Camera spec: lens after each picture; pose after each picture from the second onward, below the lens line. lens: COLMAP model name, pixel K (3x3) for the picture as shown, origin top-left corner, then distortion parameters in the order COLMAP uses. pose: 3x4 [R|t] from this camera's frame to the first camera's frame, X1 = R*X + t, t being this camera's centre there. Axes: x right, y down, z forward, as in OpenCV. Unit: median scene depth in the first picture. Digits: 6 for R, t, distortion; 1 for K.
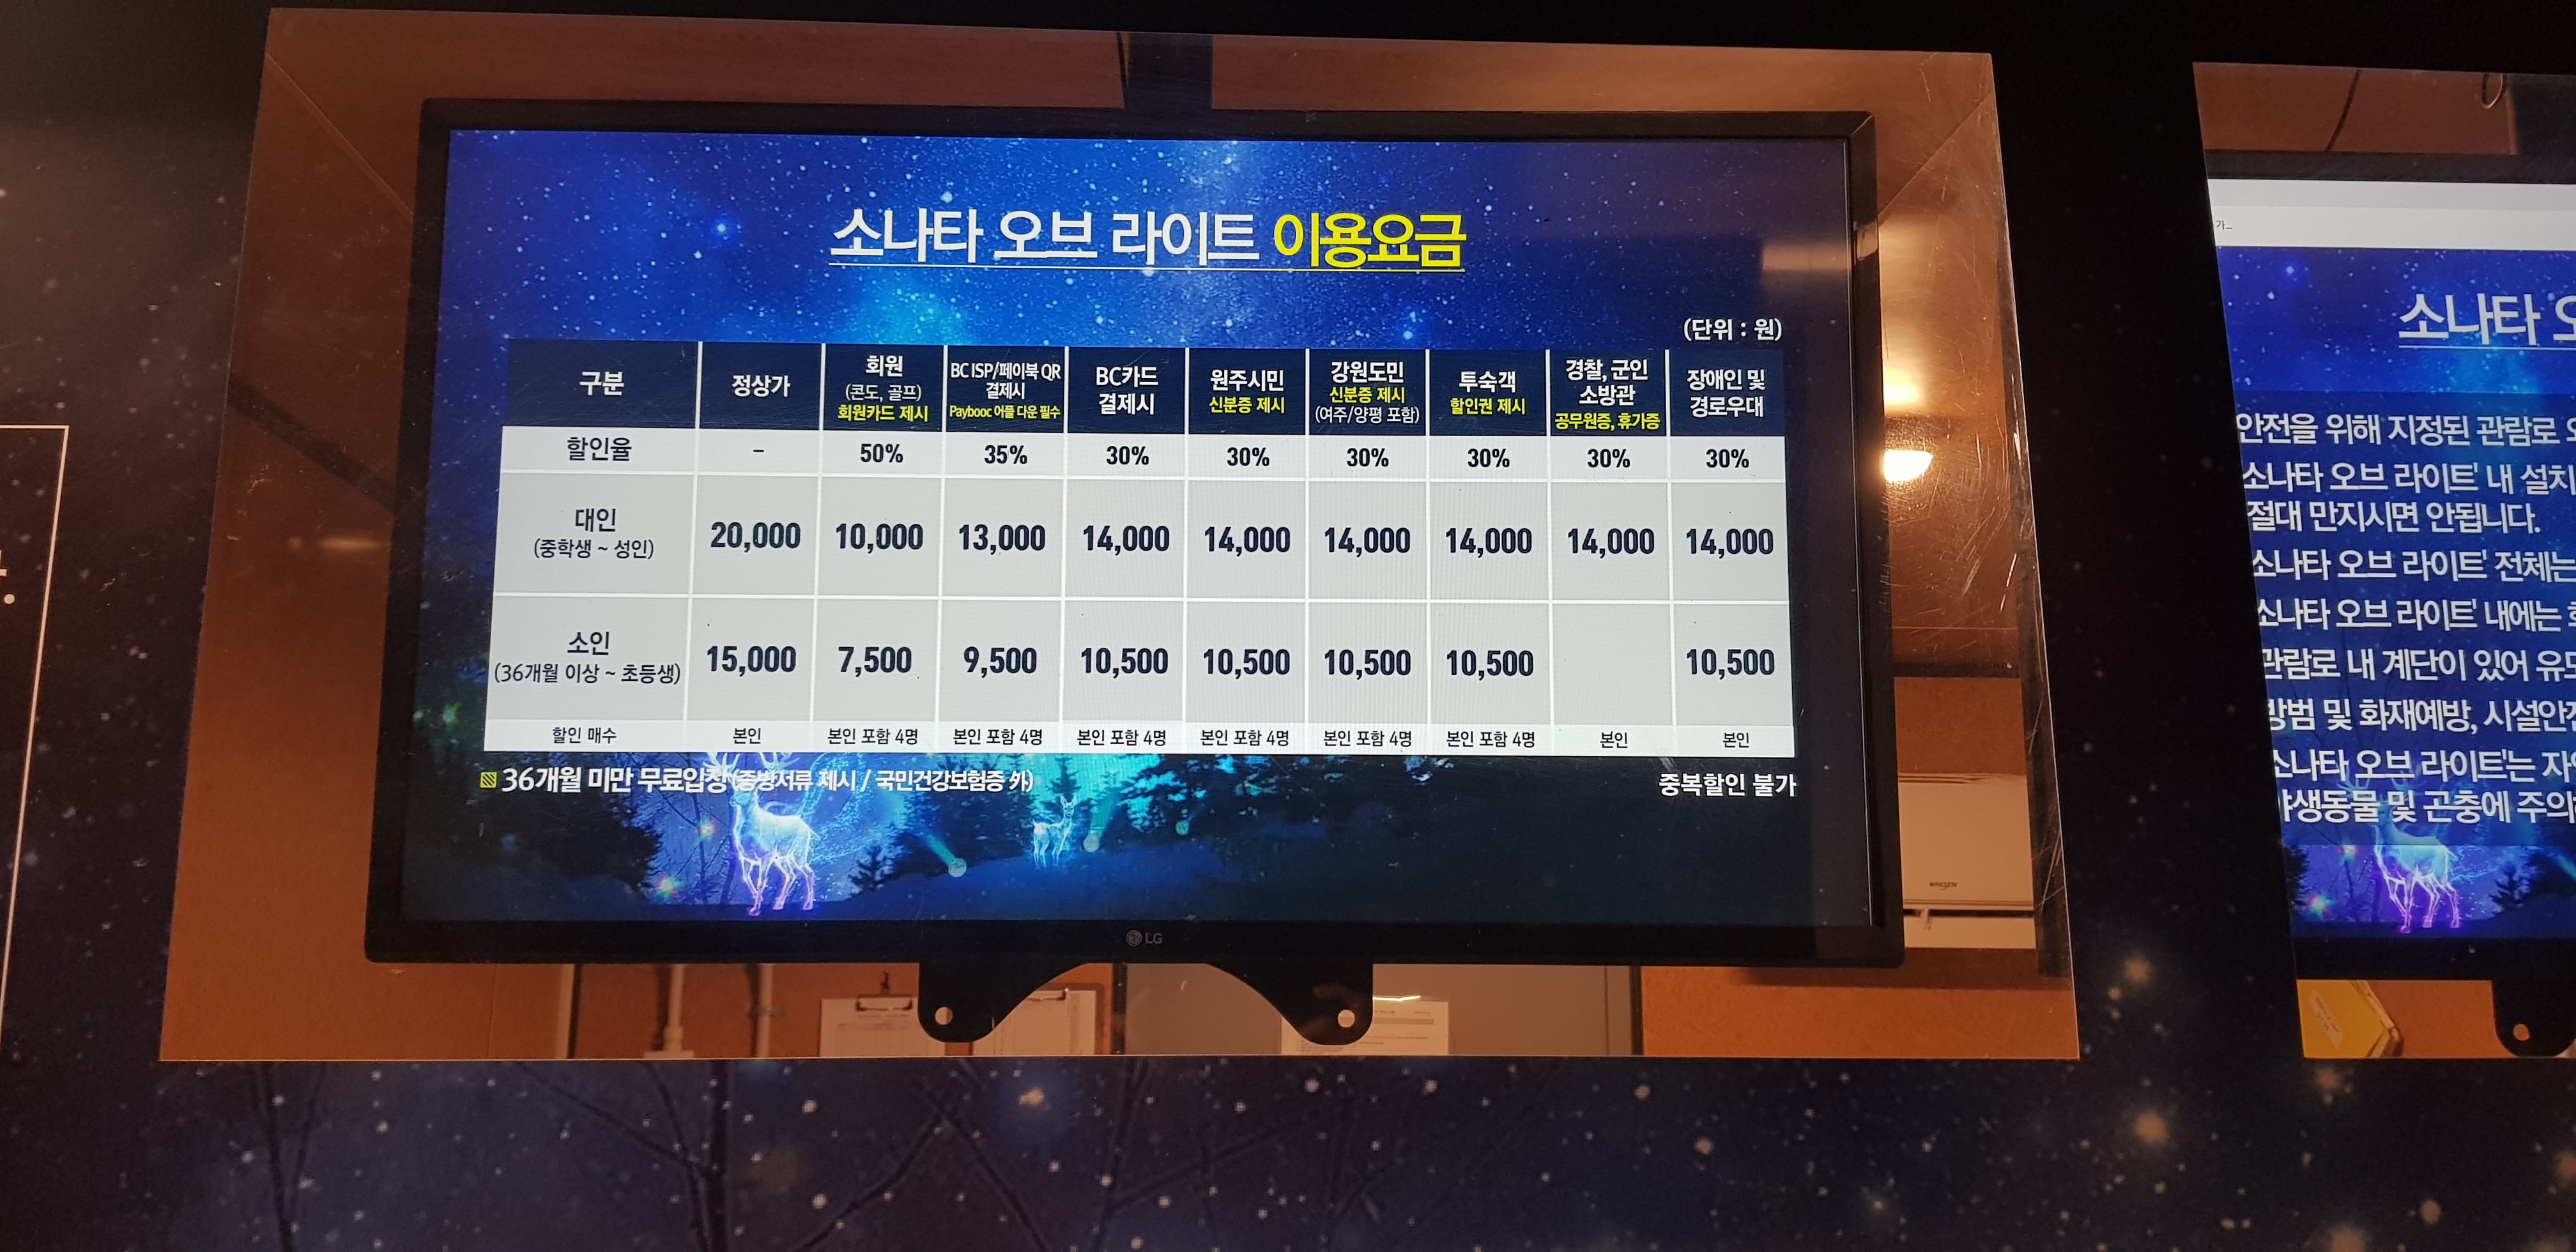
lens RADIAL K [[2224.1, 0, 1281.2], [0, 2224.1, 627.3], [0, 0, 1]] dist [0.045025, -0.011774]
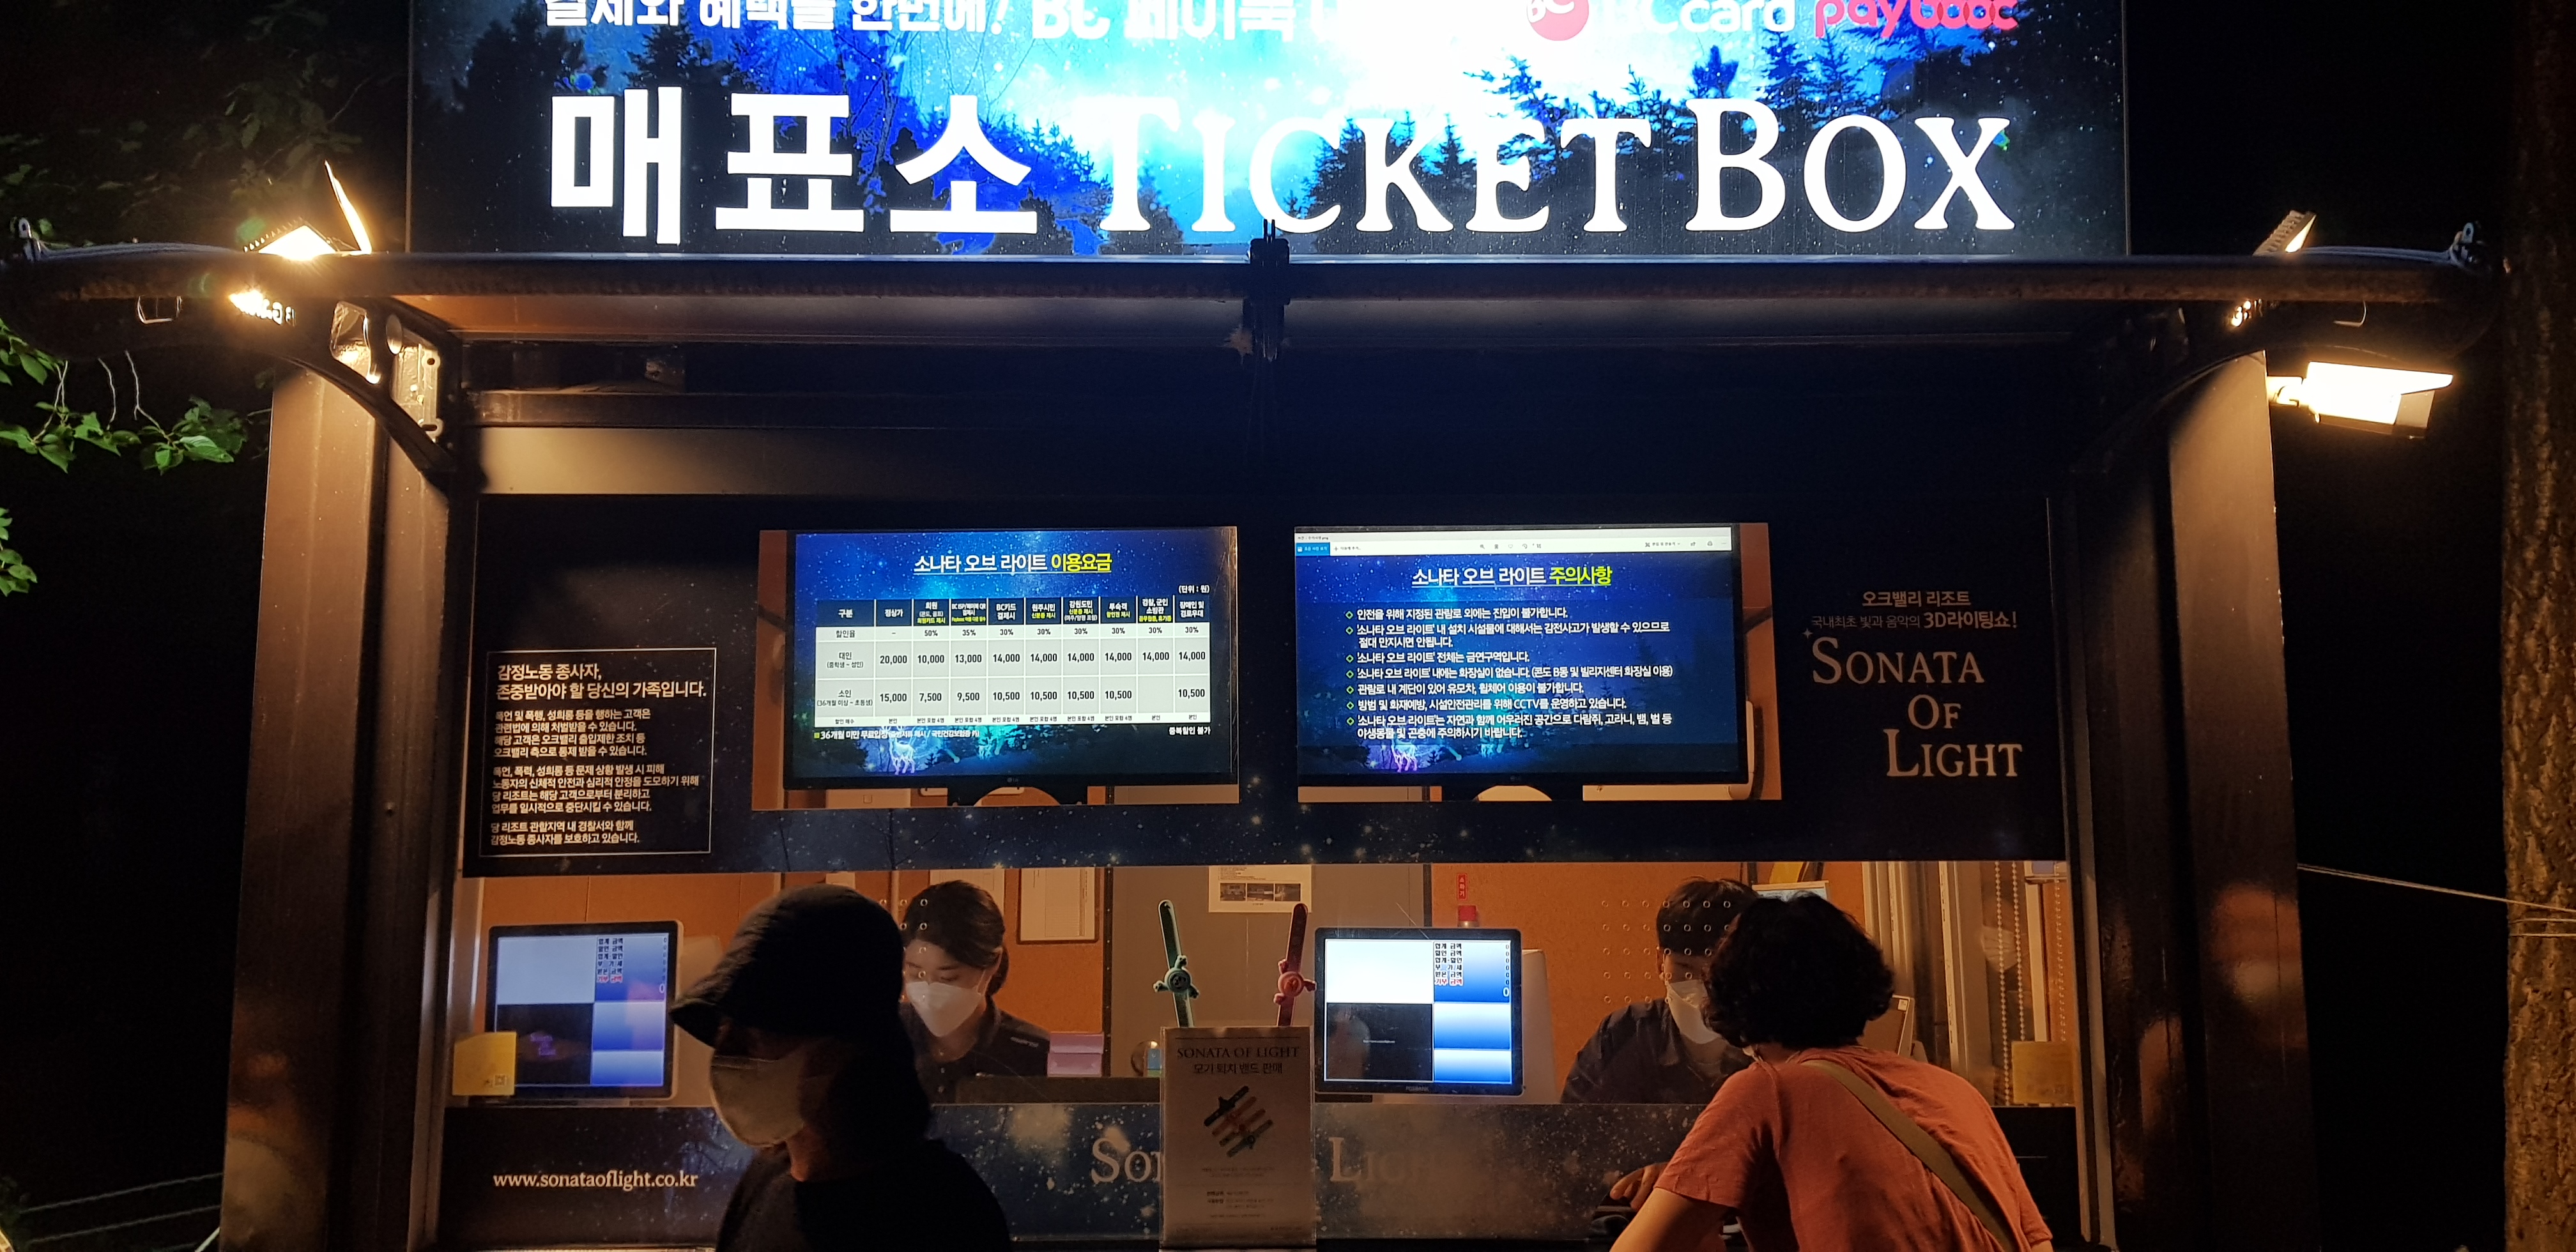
lens RADIAL K [[2224.1, 0, 1293.7], [0, 2224.1, 624.4], [0, 0, 1]] dist [0.045025, -0.011774]
pose [[0.999032, -0.017772, -0.040236, 0.476120], [0.019406, 0.998987, 0.040600, -0.210879], [0.039474, -0.041341, 0.998365, -2.204573]]
